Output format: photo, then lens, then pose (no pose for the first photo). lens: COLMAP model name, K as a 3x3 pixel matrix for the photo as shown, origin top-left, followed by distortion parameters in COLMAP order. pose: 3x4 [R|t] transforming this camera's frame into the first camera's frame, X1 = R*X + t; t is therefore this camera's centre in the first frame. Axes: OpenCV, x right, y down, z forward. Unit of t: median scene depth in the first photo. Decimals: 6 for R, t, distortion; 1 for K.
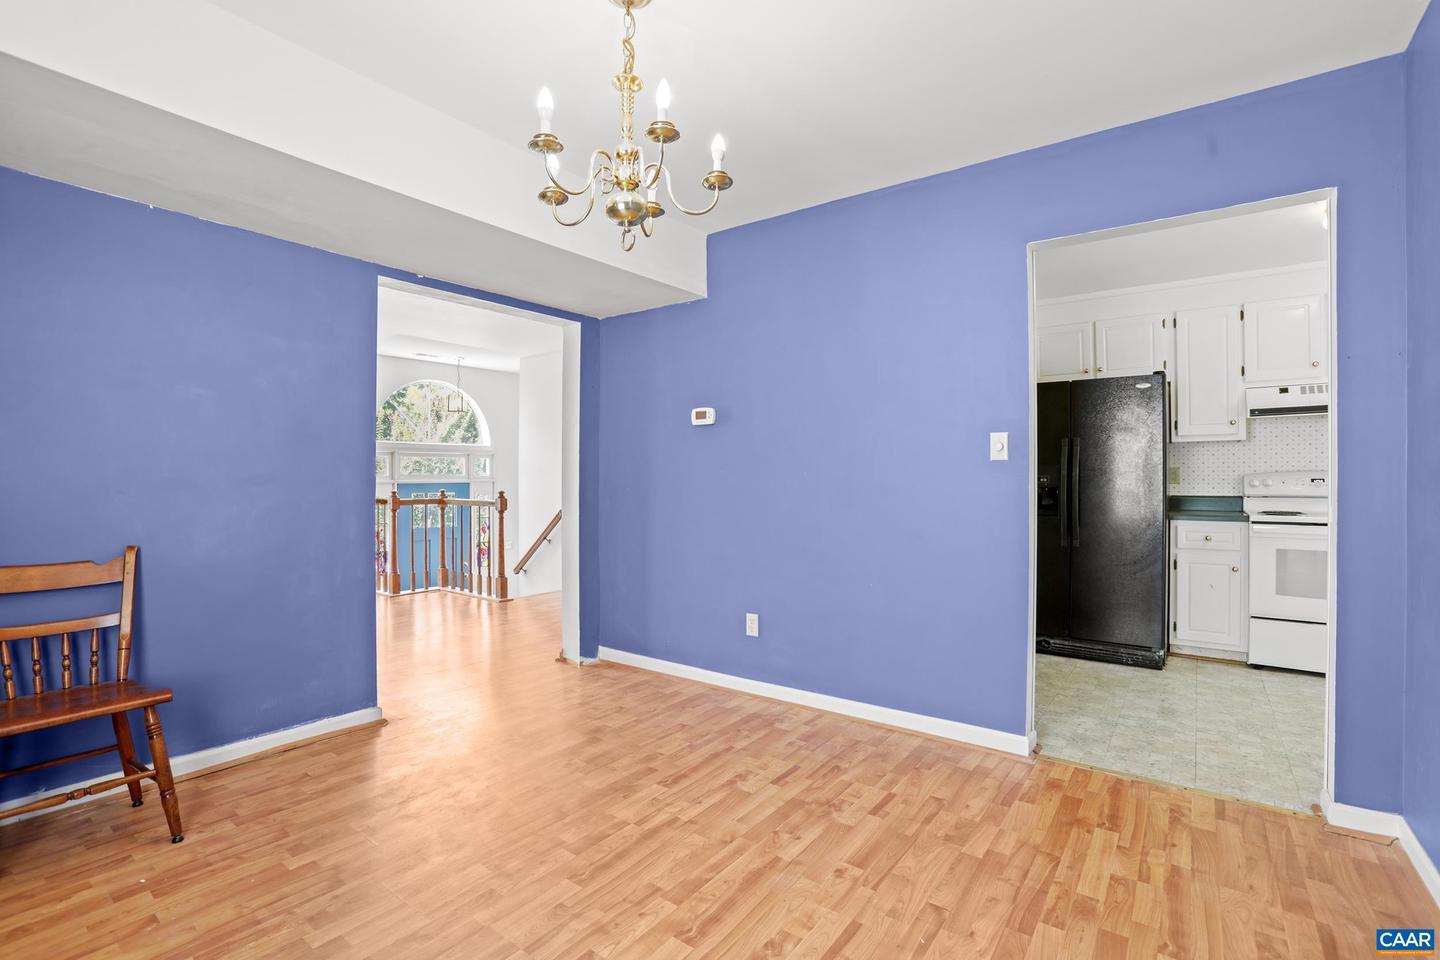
lens RADIAL K [[671.9, 0, 720.0], [0, 671.9, 480.0], [0, 0, 1]] dist [-0.054455, 0.021696]
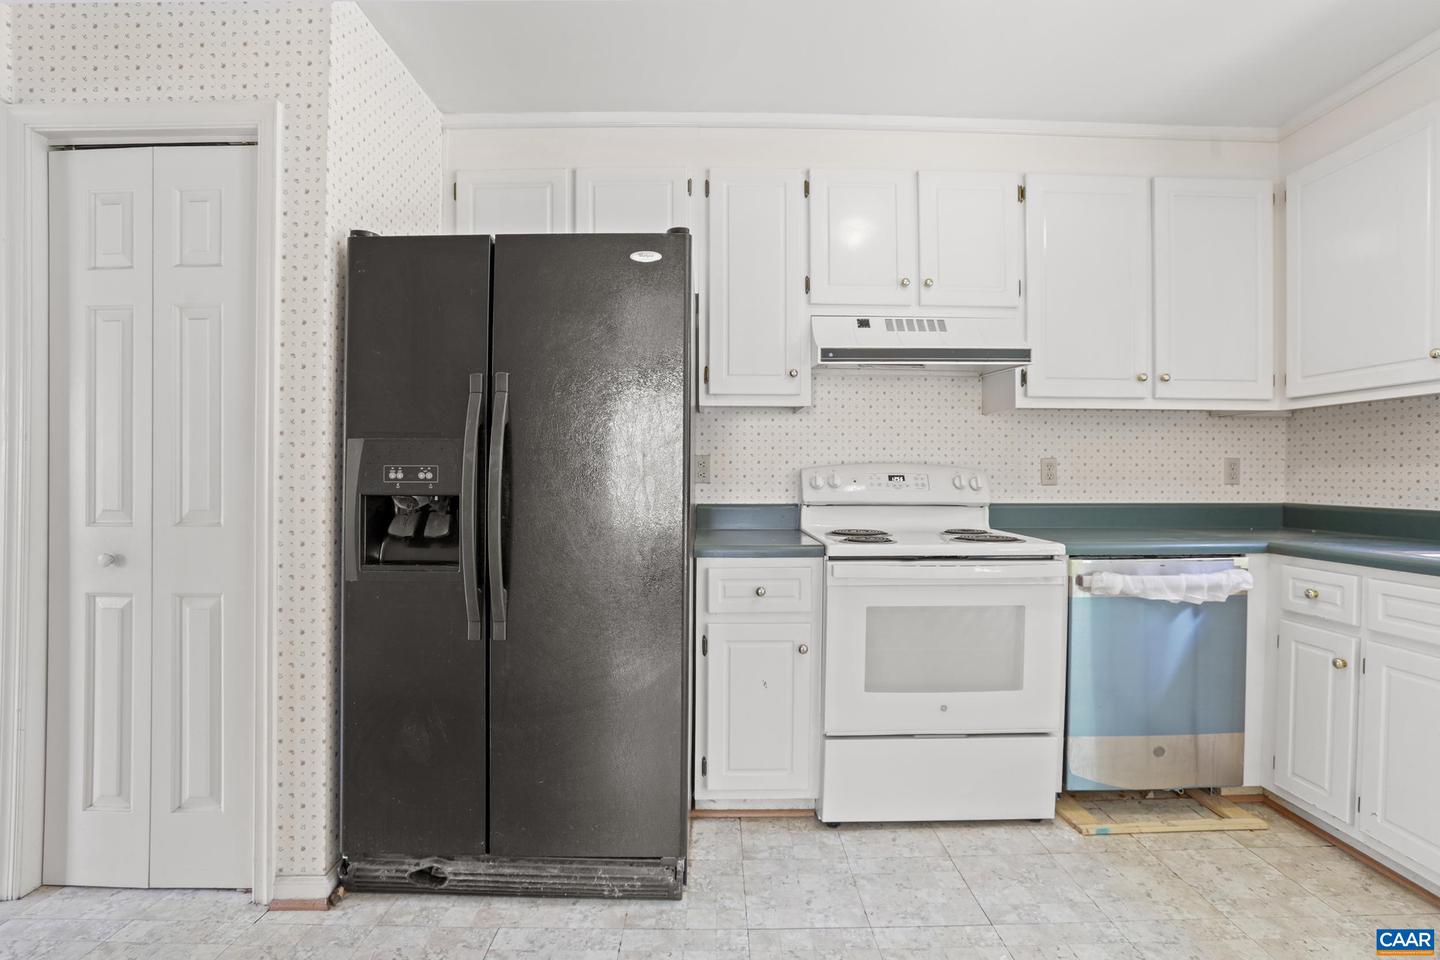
lens RADIAL K [[660.7, 0, 714.5], [0, 660.7, 471.2], [0, 0, 1]] dist [-0.054716, 0.021689]
pose [[0.806671, 0.011252, 0.590894, 0.401440], [-0.006556, 0.999928, -0.010092, 0.001416], [-0.590964, 0.004267, 0.806686, 0.591357]]
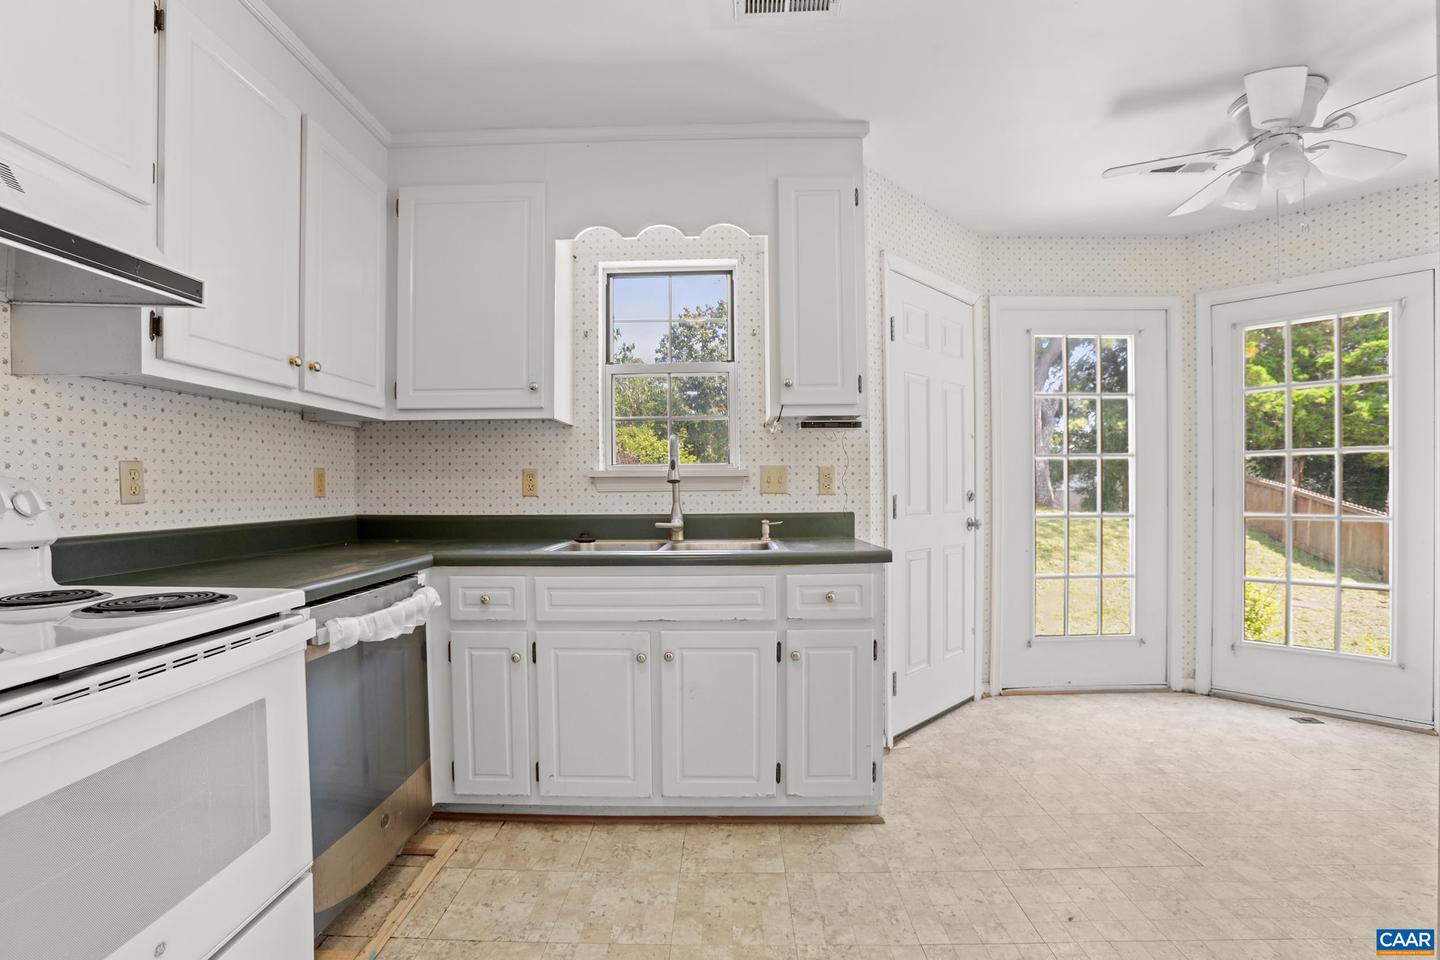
lens RADIAL K [[659.8, 0, 716.2], [0, 659.8, 499.7], [0, 0, 1]] dist [-0.063804, 0.022464]
pose [[-0.559595, -0.009365, 0.828713, 0.514931], [0.007522, 0.999838, 0.016378, 0.000164], [-0.828732, 0.015398, -0.559434, 0.838724]]
